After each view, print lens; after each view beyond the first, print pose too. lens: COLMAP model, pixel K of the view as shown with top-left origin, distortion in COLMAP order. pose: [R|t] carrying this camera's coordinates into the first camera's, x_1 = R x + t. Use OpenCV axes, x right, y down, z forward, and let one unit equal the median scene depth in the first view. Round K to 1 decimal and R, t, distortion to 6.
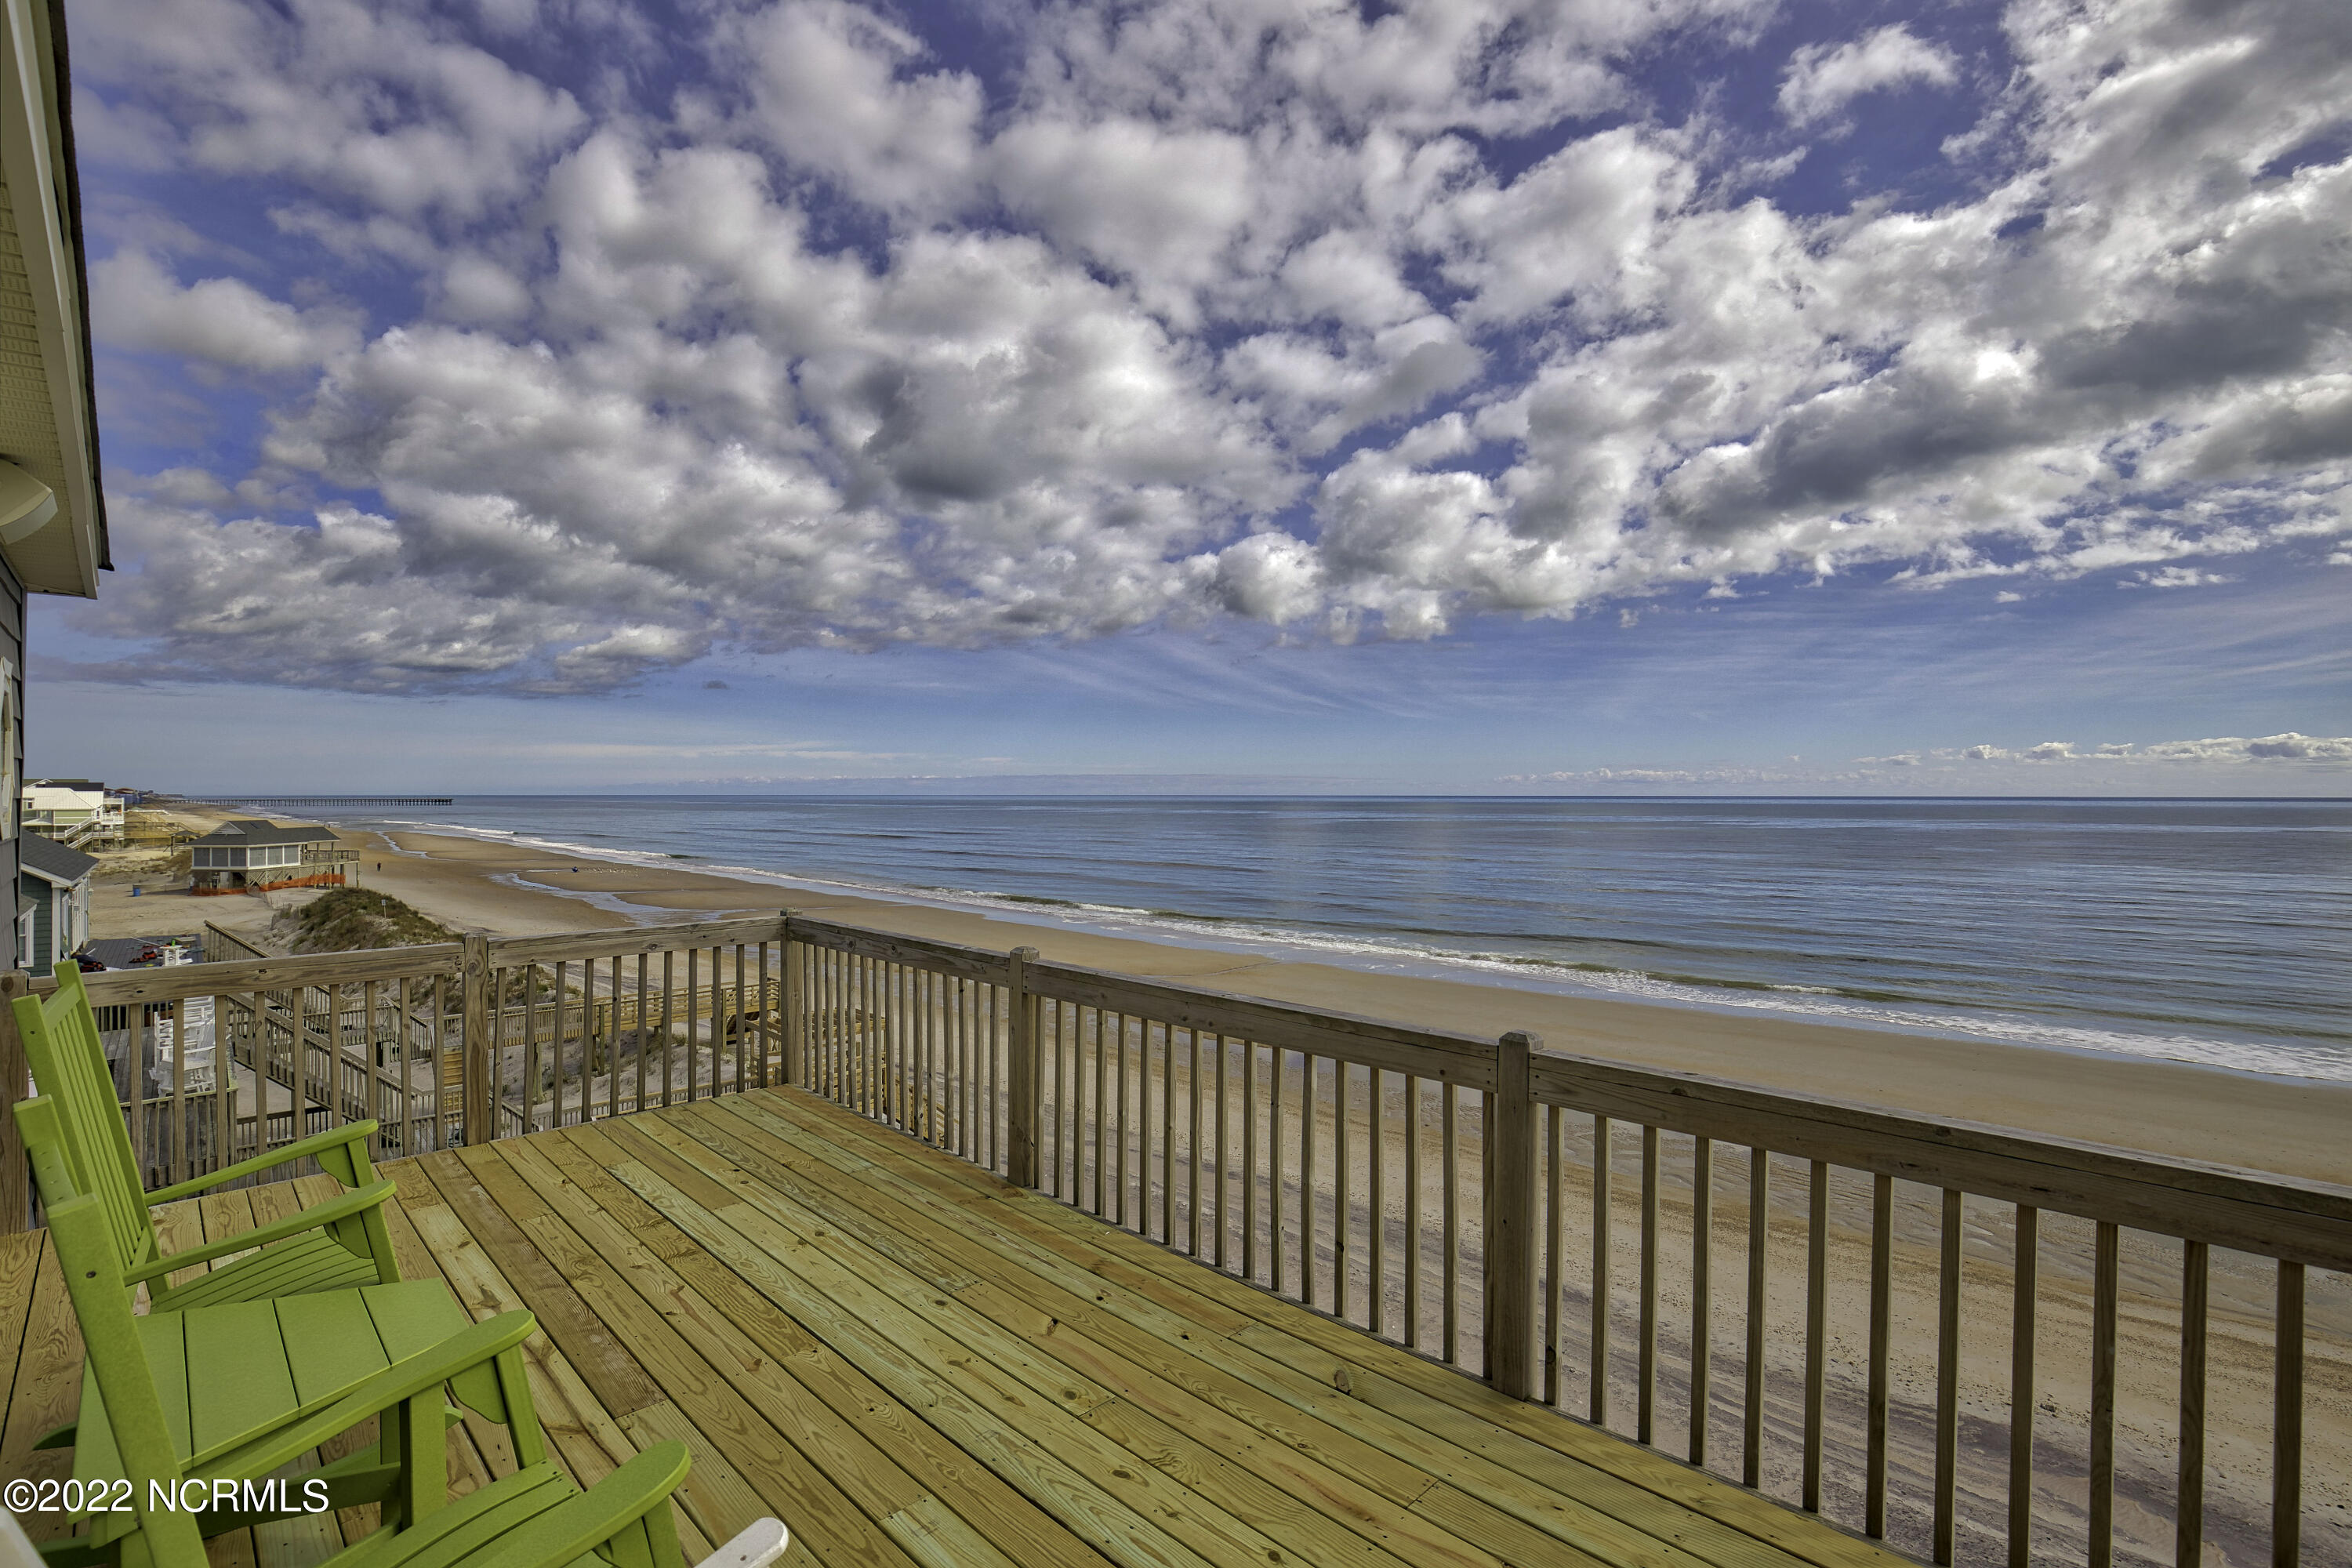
lens RADIAL K [[1082.3, 0, 1182.6], [0, 1082.3, 788.3], [0, 0, 1]] dist [-0.031948, 0.006575]
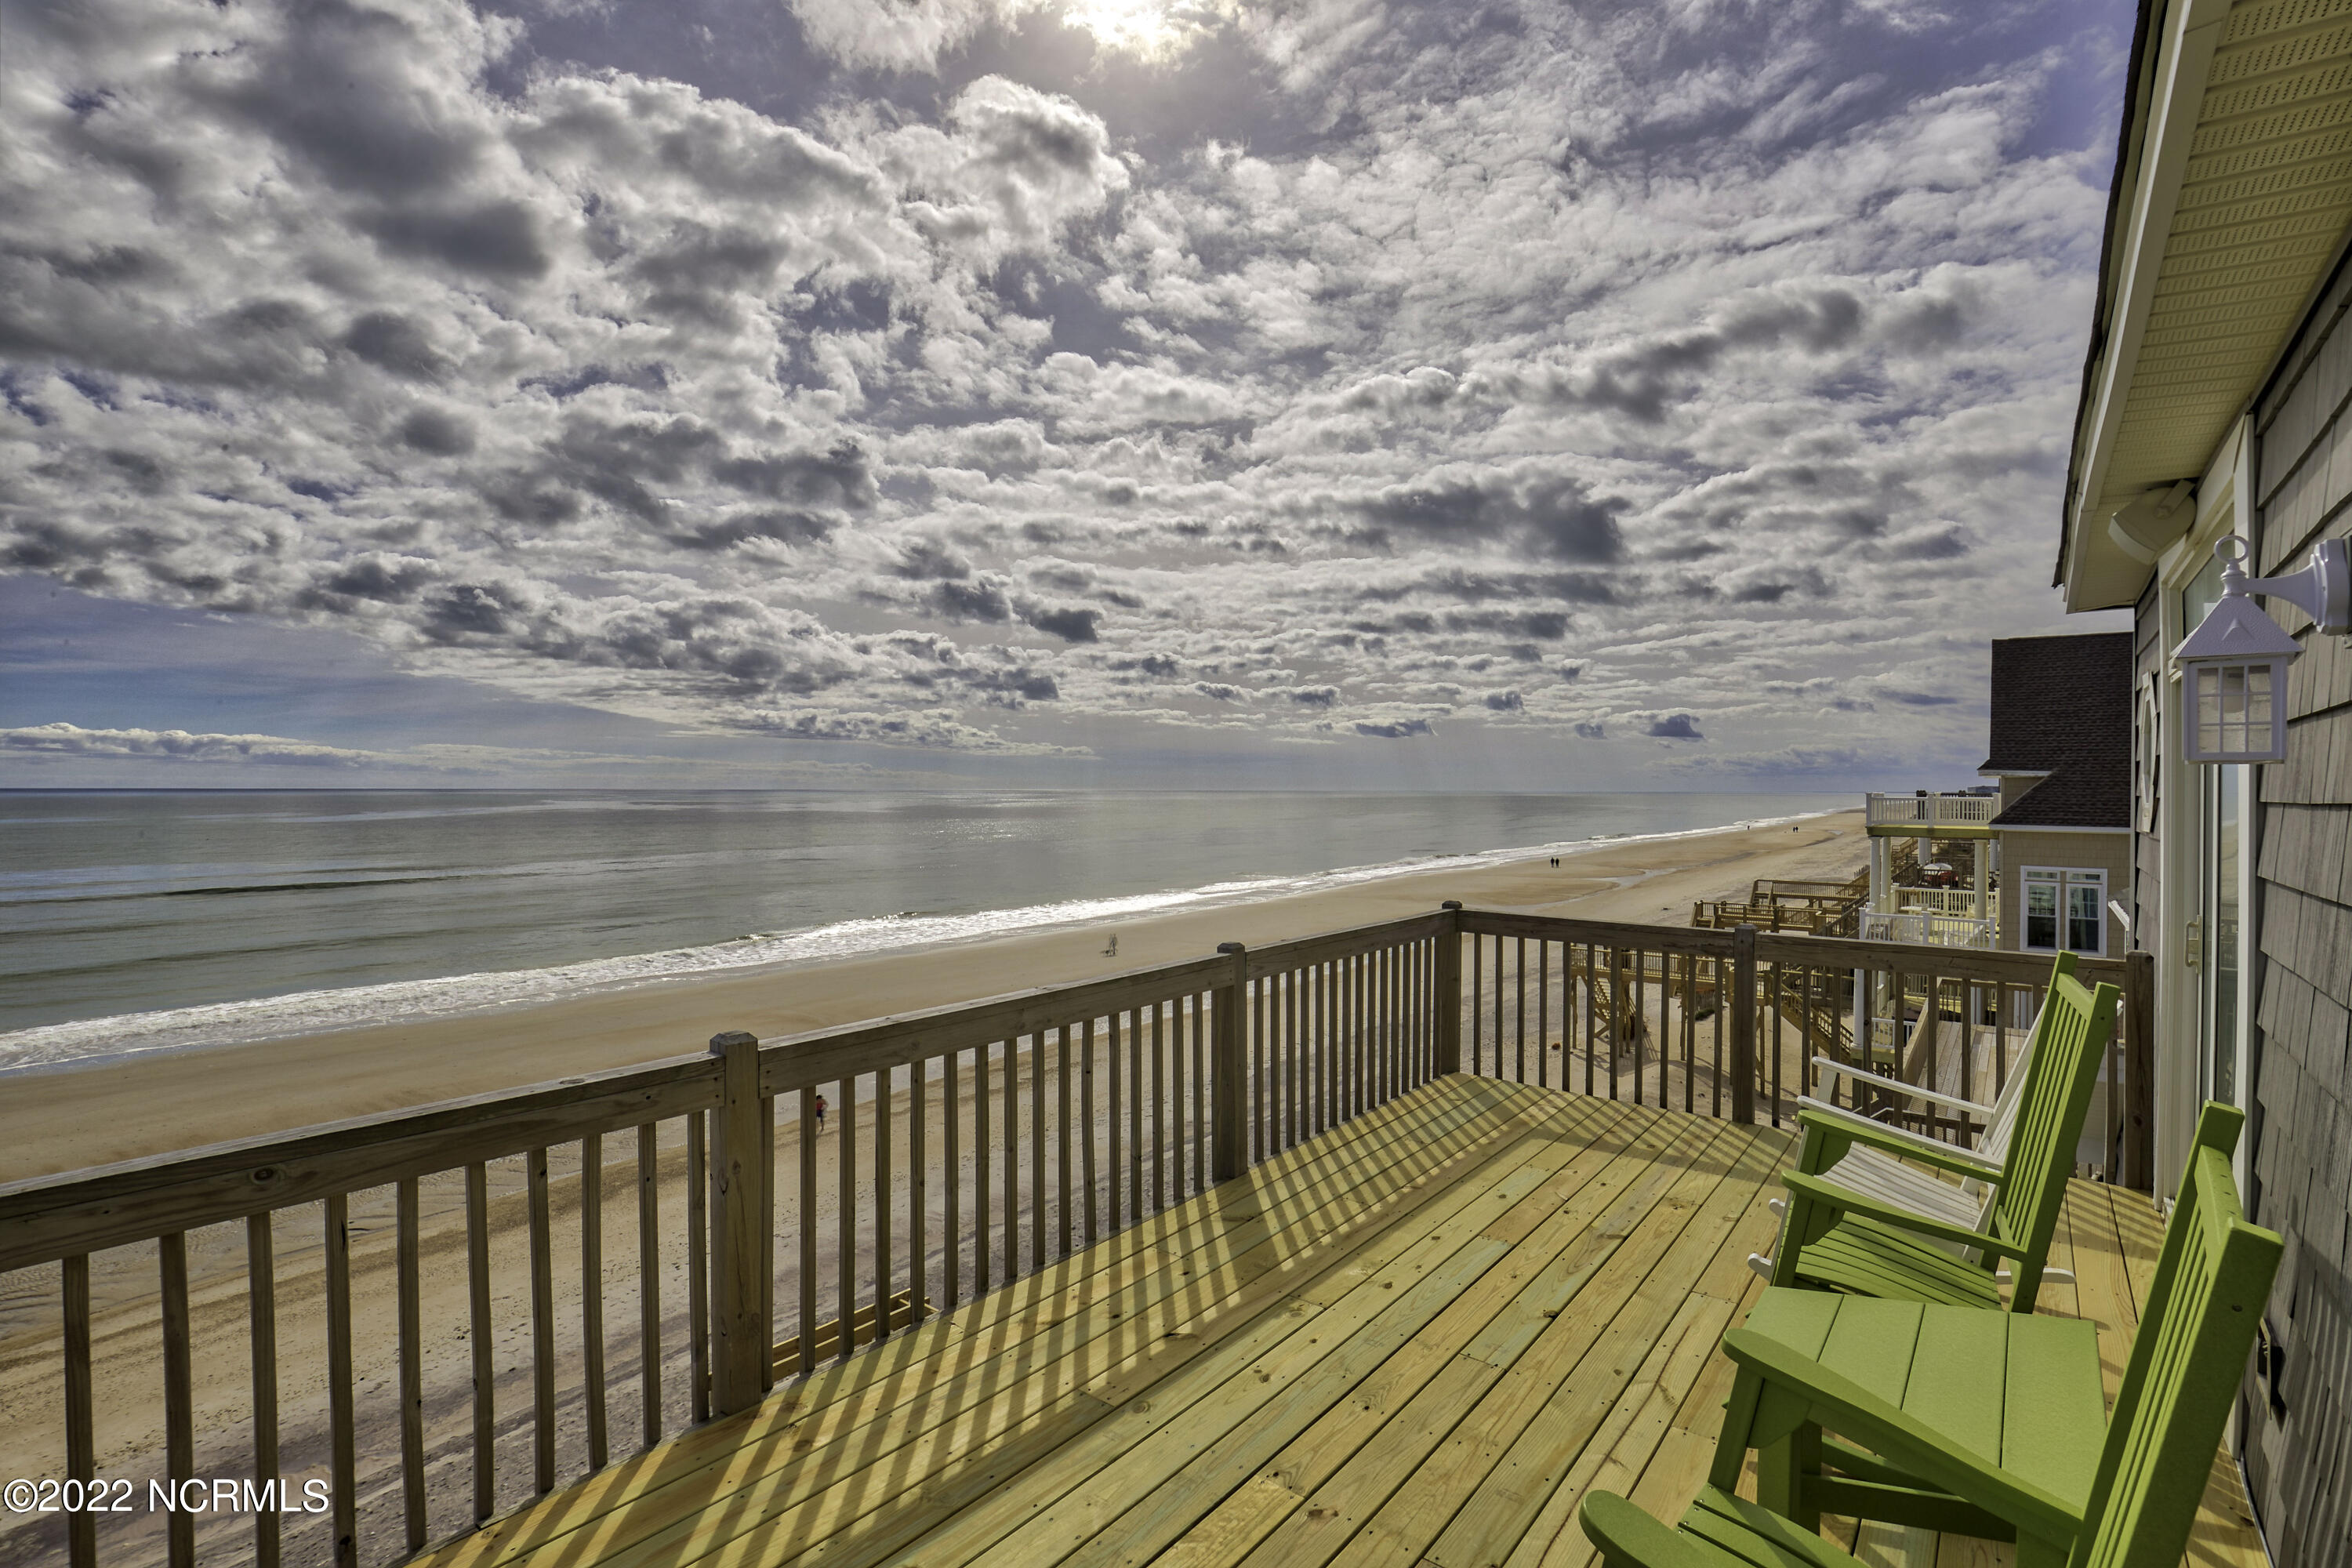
lens RADIAL K [[1082.3, 0, 1180.2], [0, 1082.3, 787.2], [0, 0, 1]] dist [-0.031948, 0.006575]
pose [[-0.110915, 0.001281, 0.993829, -0.713313], [-0.003204, 0.999994, -0.001646, -0.000334], [-0.993825, -0.003367, -0.110911, 0.707761]]
